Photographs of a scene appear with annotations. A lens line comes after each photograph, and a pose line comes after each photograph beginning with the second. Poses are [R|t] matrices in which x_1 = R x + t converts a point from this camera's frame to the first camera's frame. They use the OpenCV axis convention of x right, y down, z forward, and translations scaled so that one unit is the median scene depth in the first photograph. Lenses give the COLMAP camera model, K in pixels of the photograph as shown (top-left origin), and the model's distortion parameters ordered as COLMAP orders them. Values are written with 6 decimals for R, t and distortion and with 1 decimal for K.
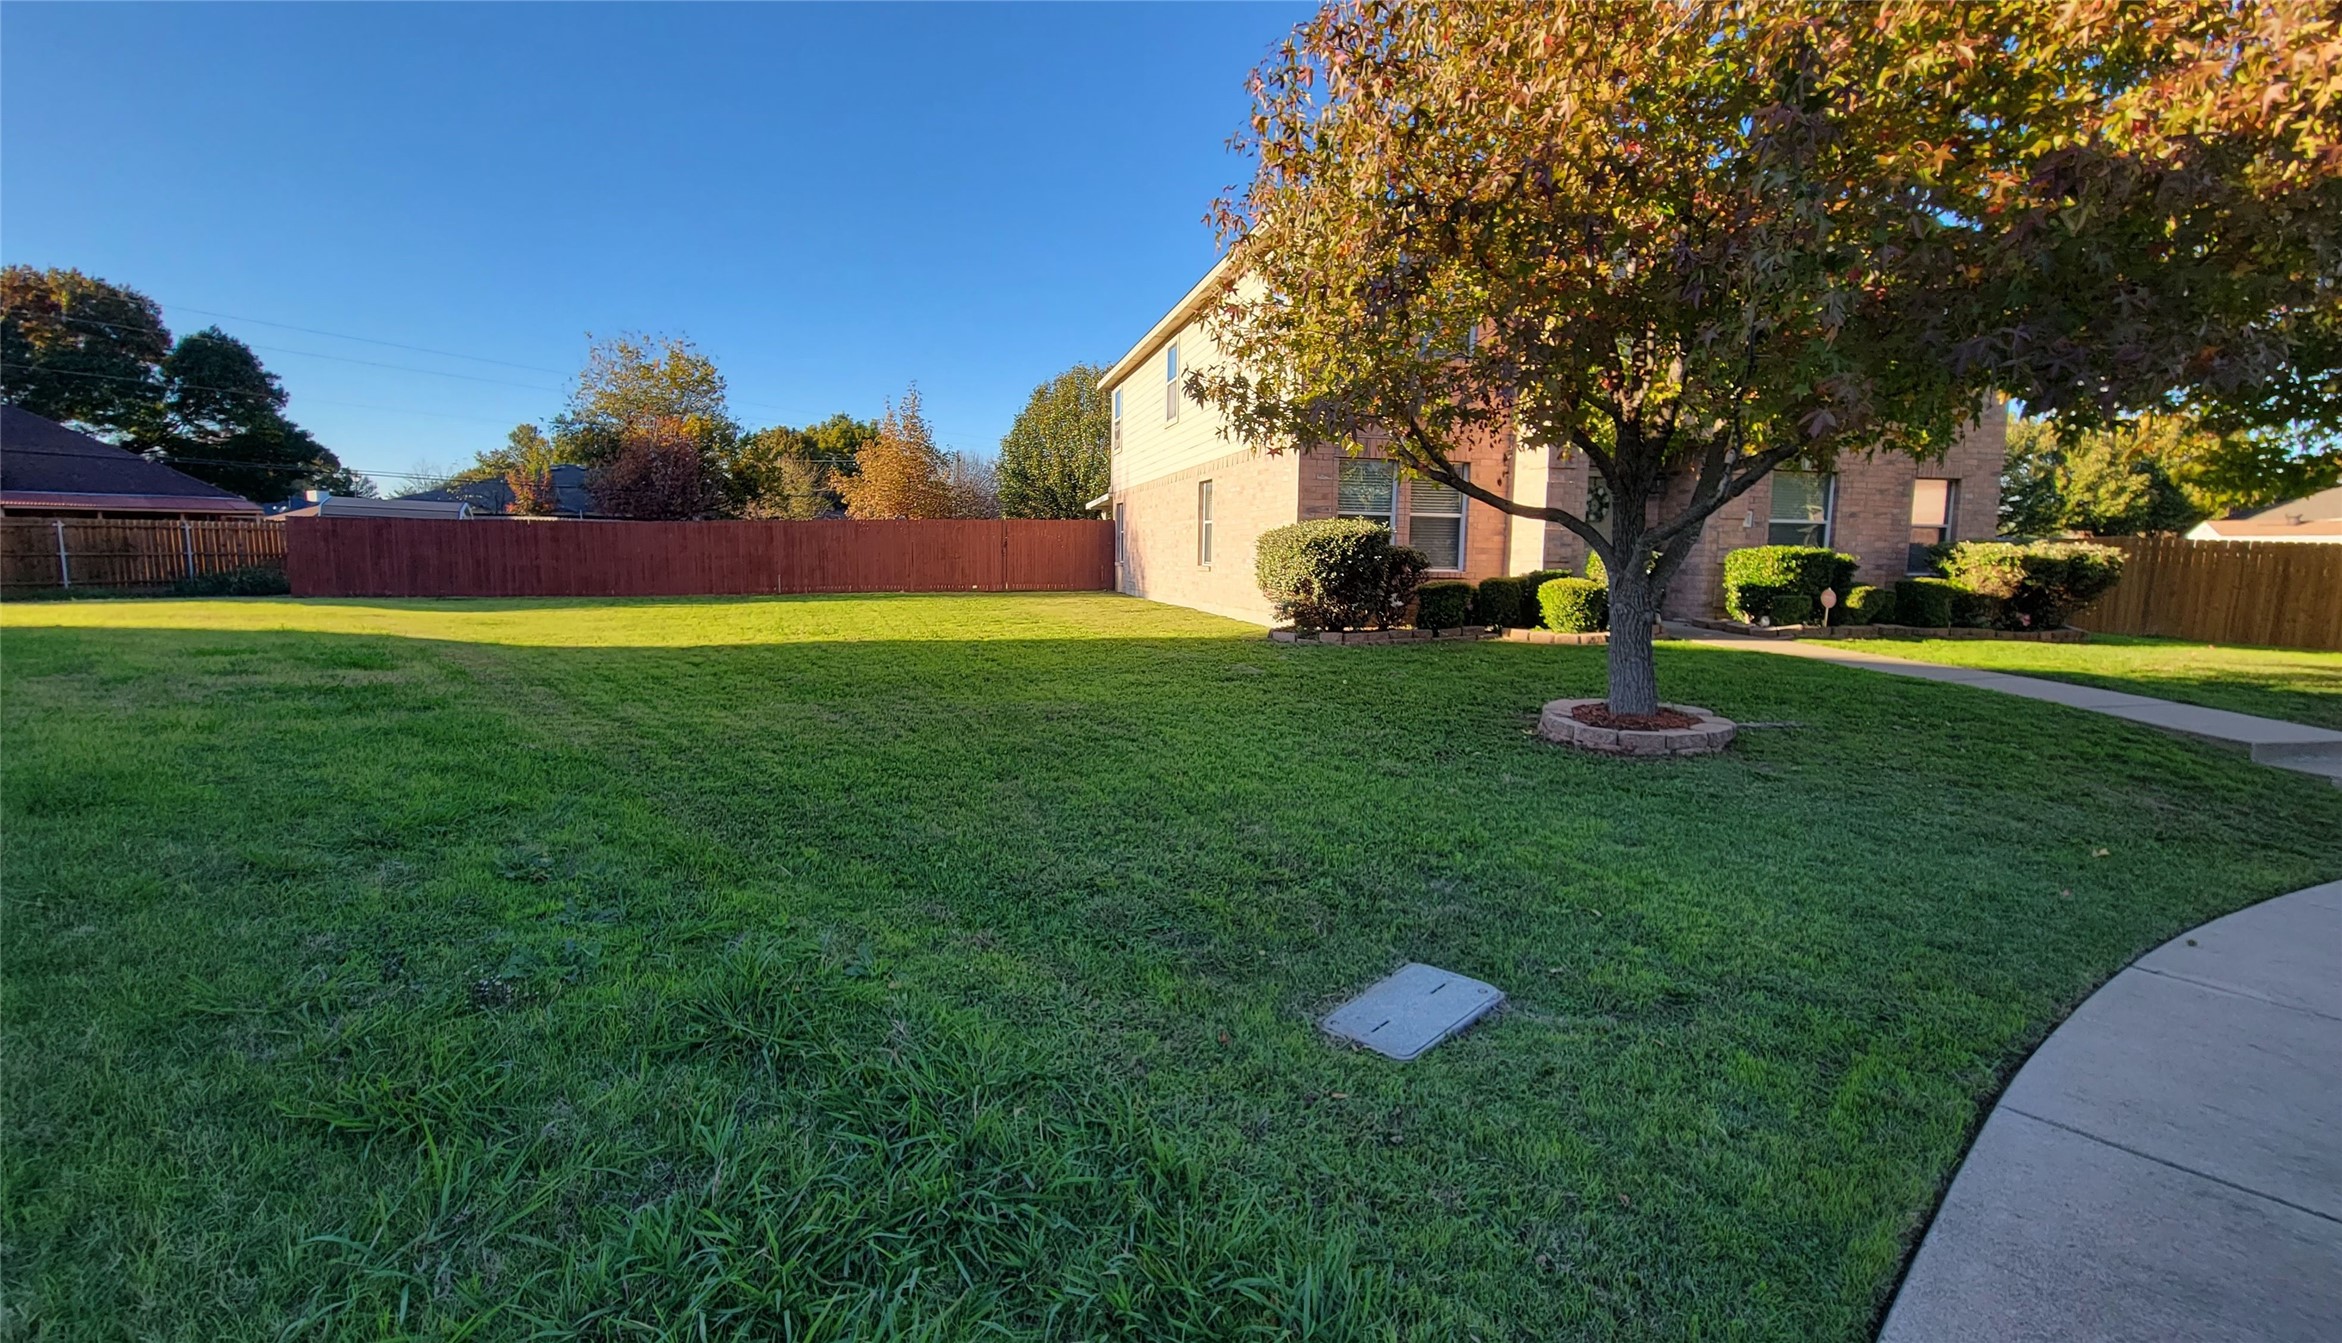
lens RADIAL K [[1000.9, 0, 1128.2], [0, 1000.9, 658.7], [0, 0, 1]] dist [0.000949, -0.000028]
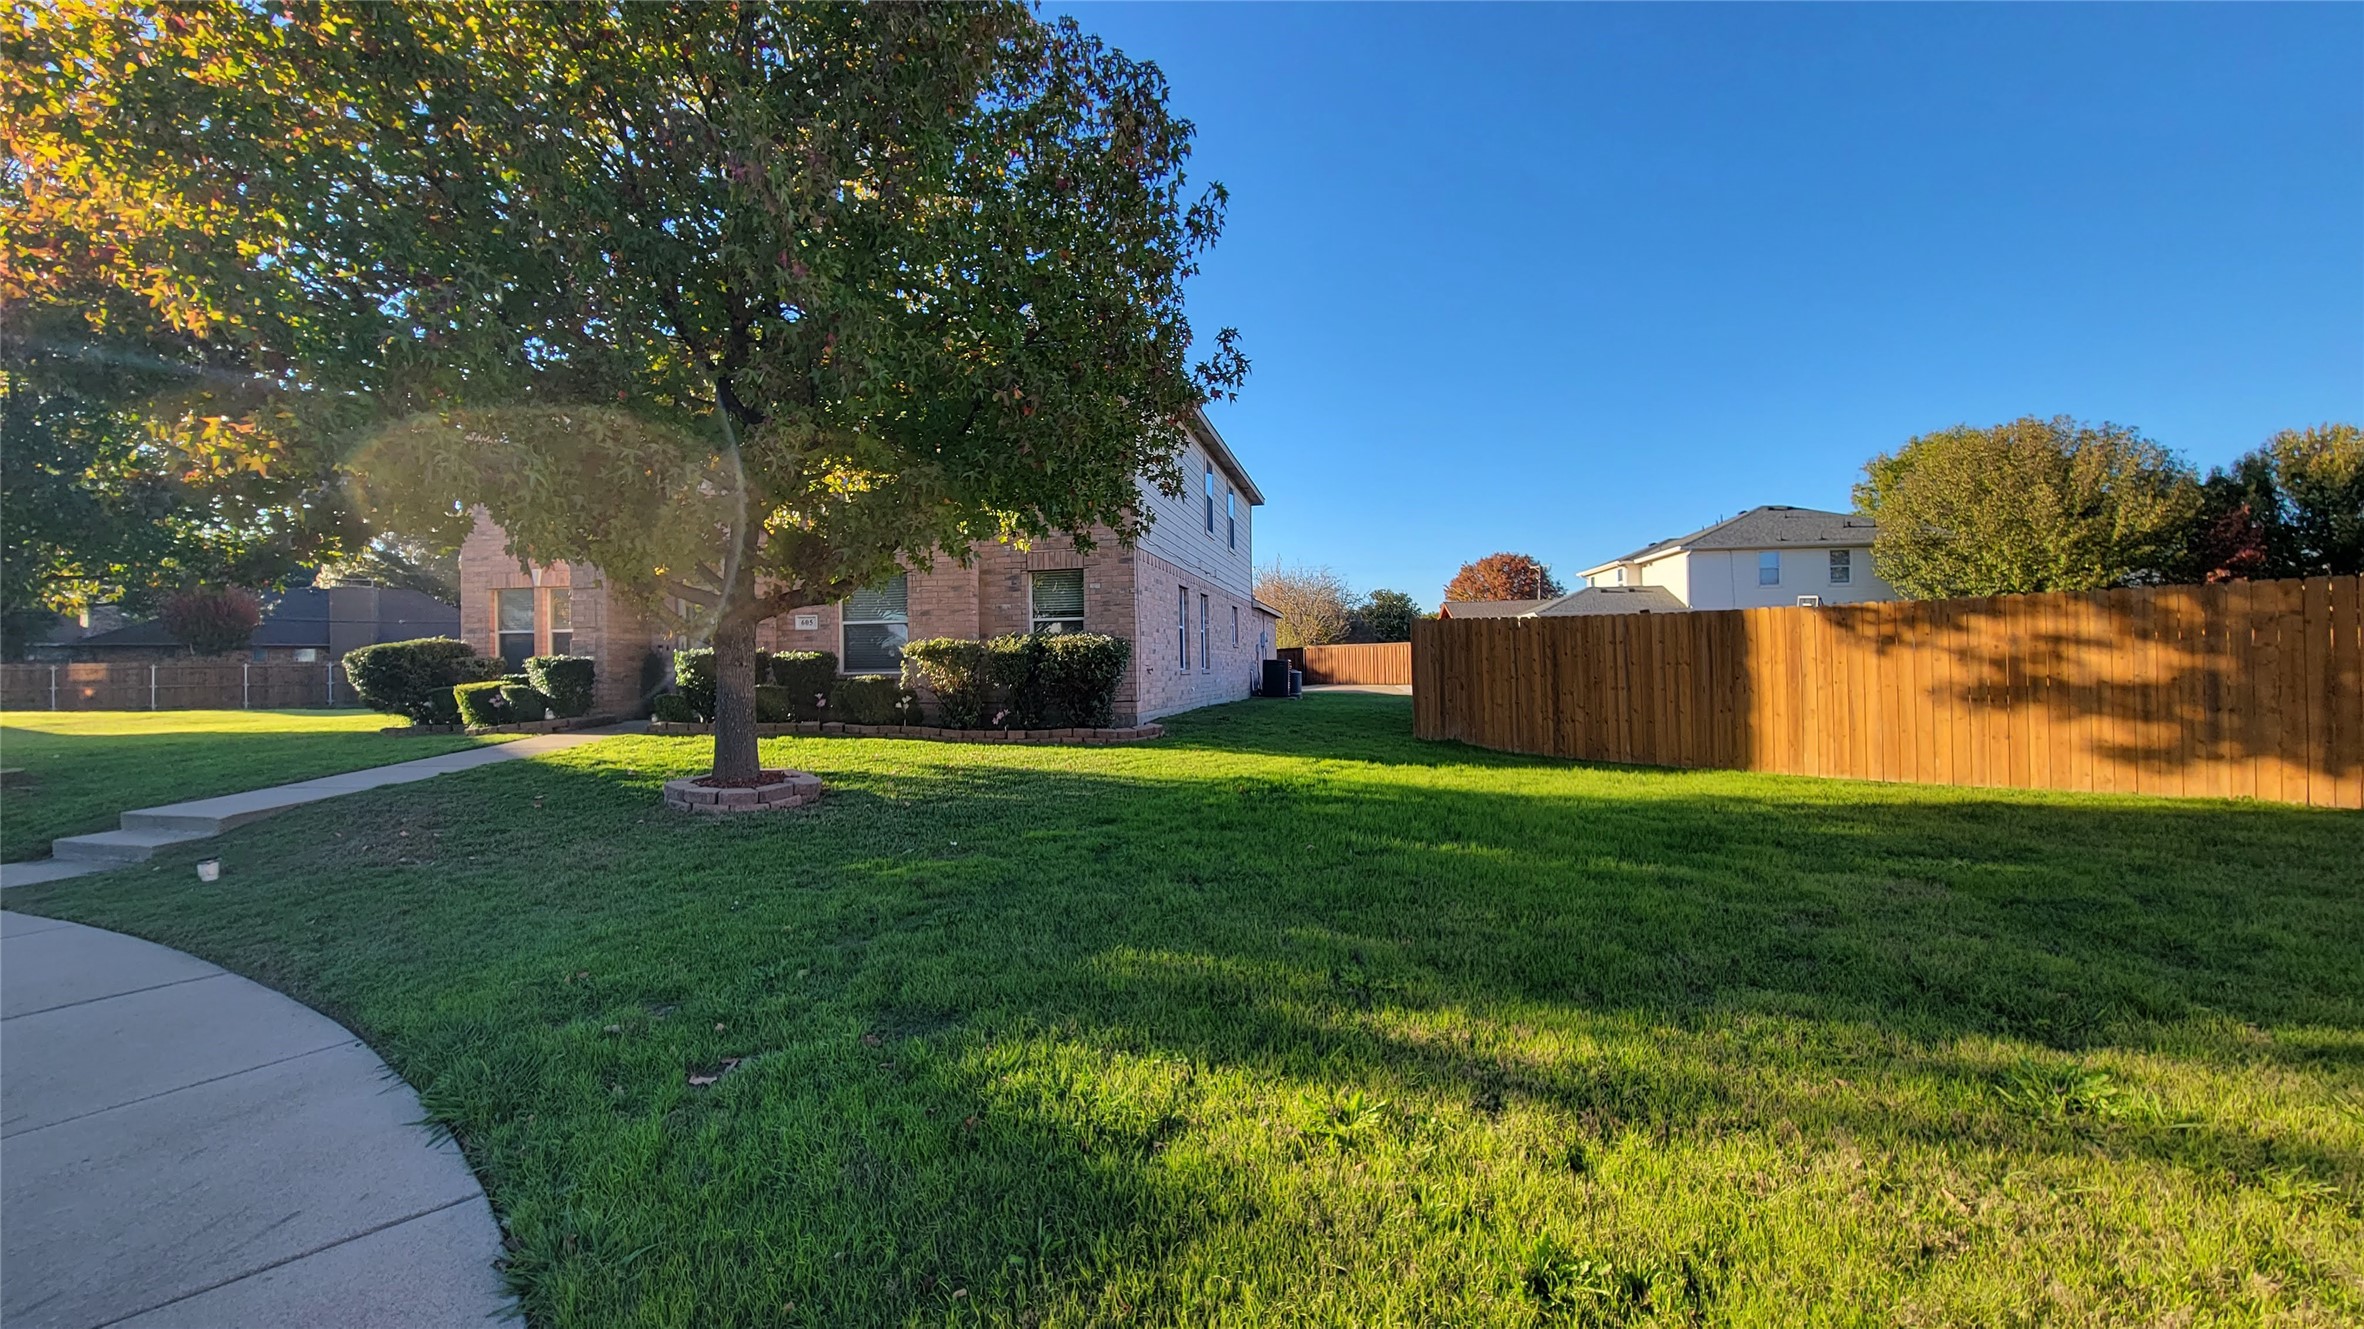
lens RADIAL K [[977.8, 0, 1182.0], [0, 977.8, 664.5], [0, 0, 1]] dist [-0.002567, -0.000223]
pose [[0.912731, -0.026855, -0.407677, 0.510901], [-0.016803, 0.994526, -0.103133, 0.001094], [0.408215, 0.100983, 0.907283, 0.086782]]
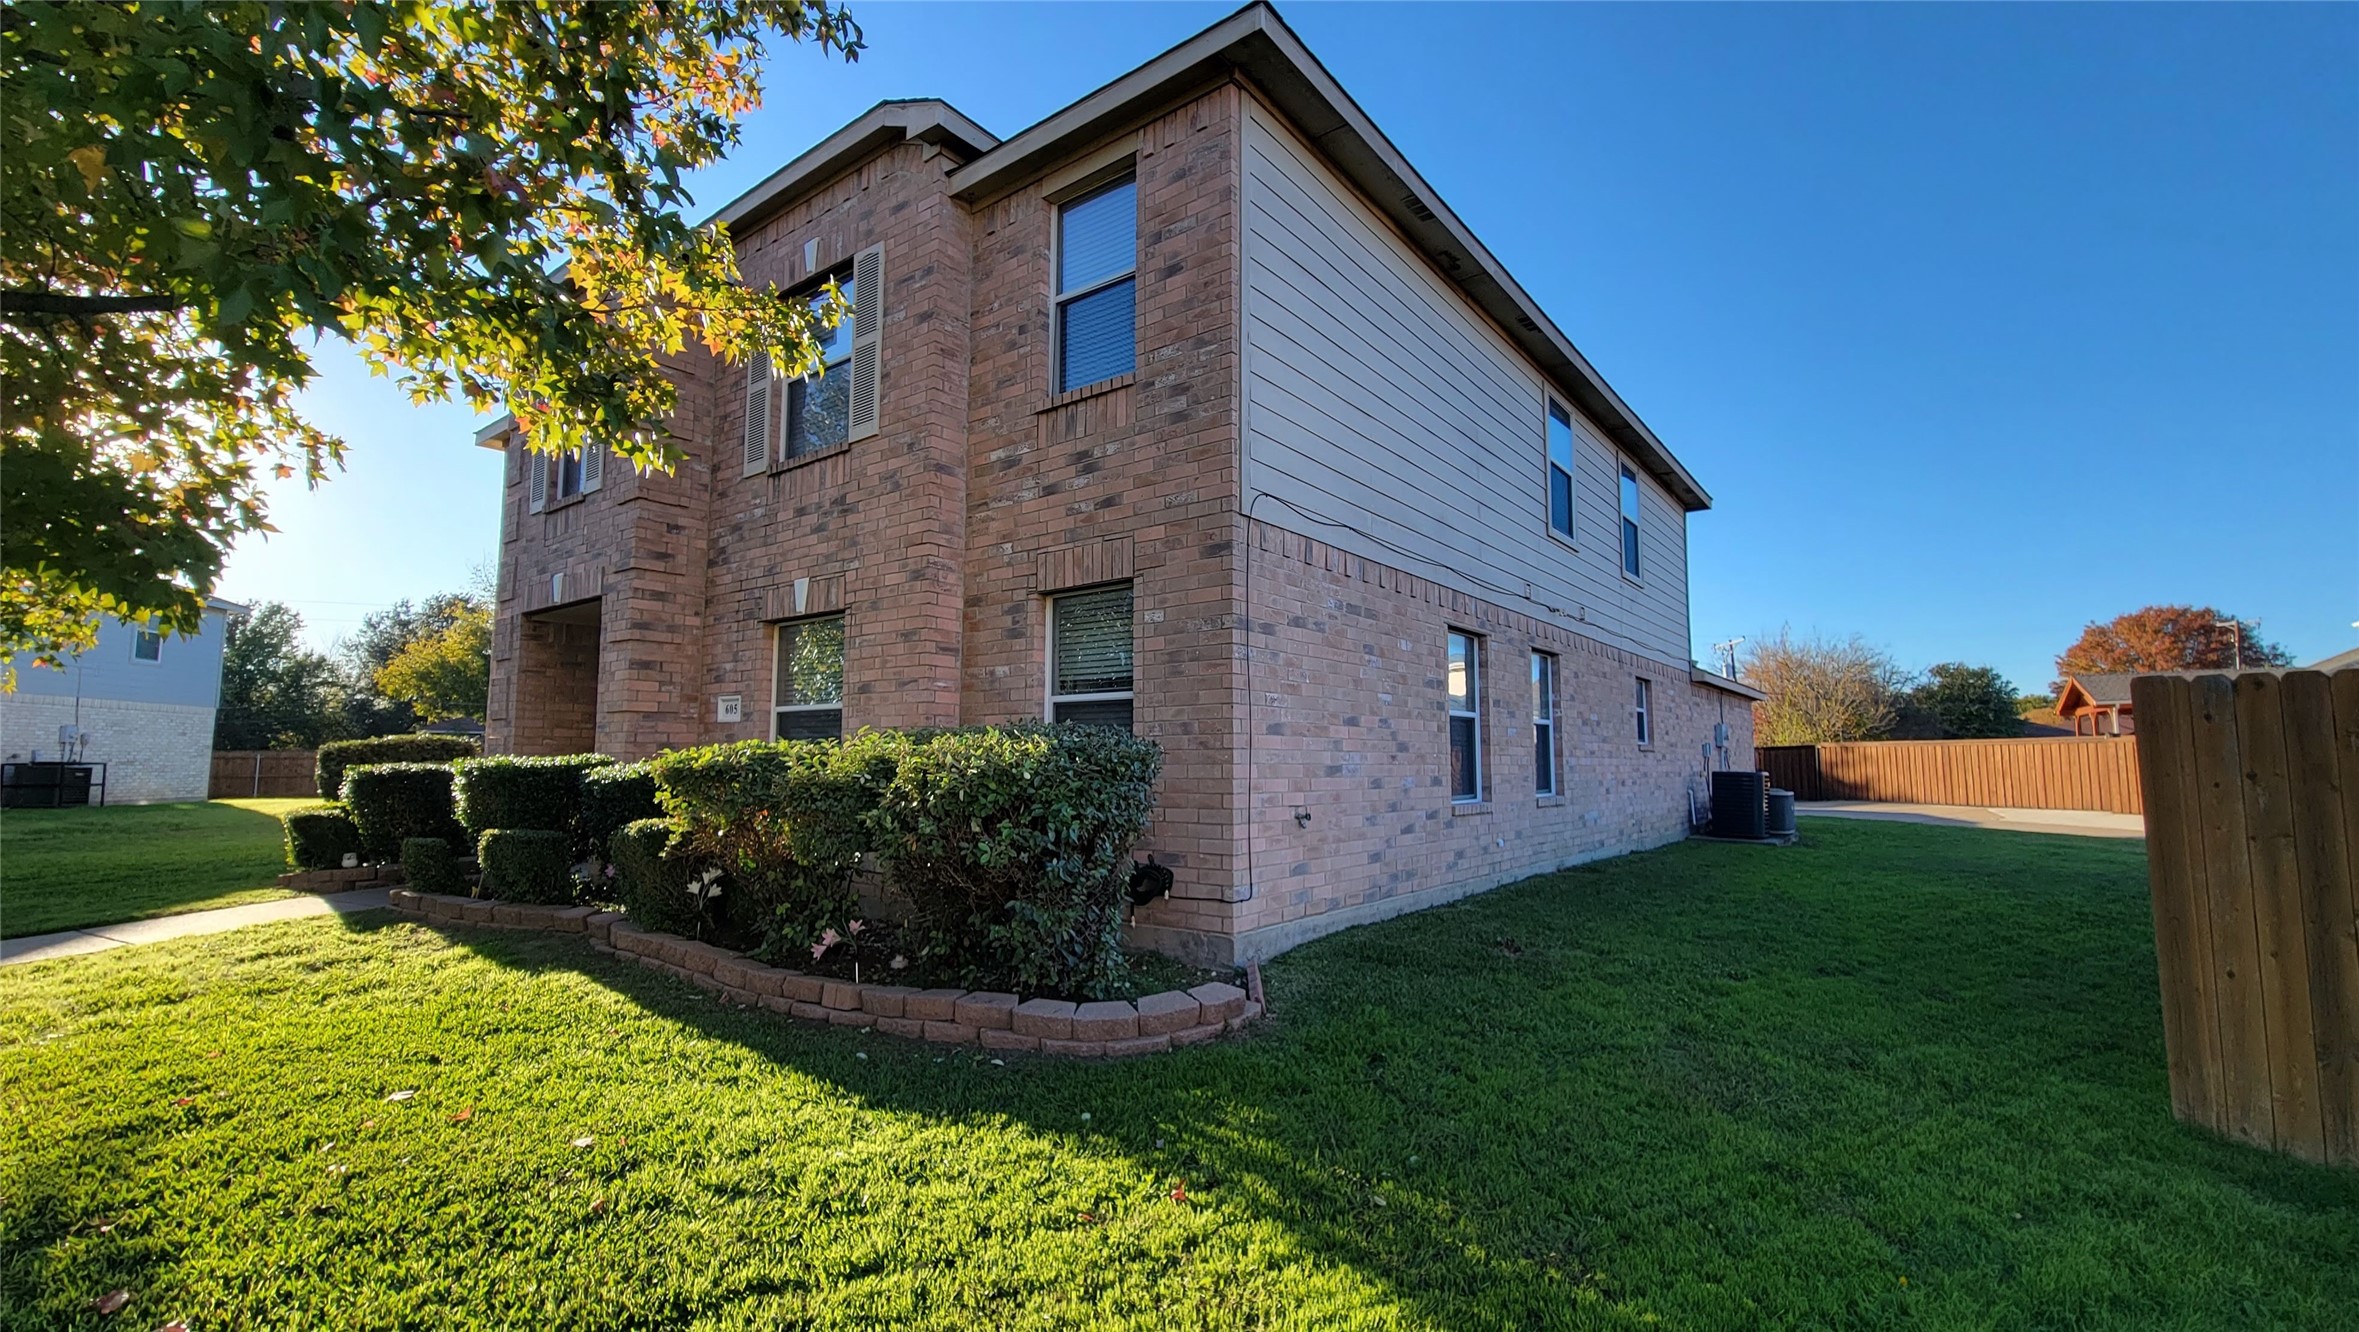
lens RADIAL K [[985.3, 0, 1209.0], [0, 985.3, 670.0], [0, 0, 1]] dist [-0.000790, -0.000217]
pose [[0.652187, -0.080742, -0.753746, 0.455569], [-0.072515, 0.983107, -0.168057, -0.031260], [0.754581, 0.164263, 0.635315, 0.309166]]
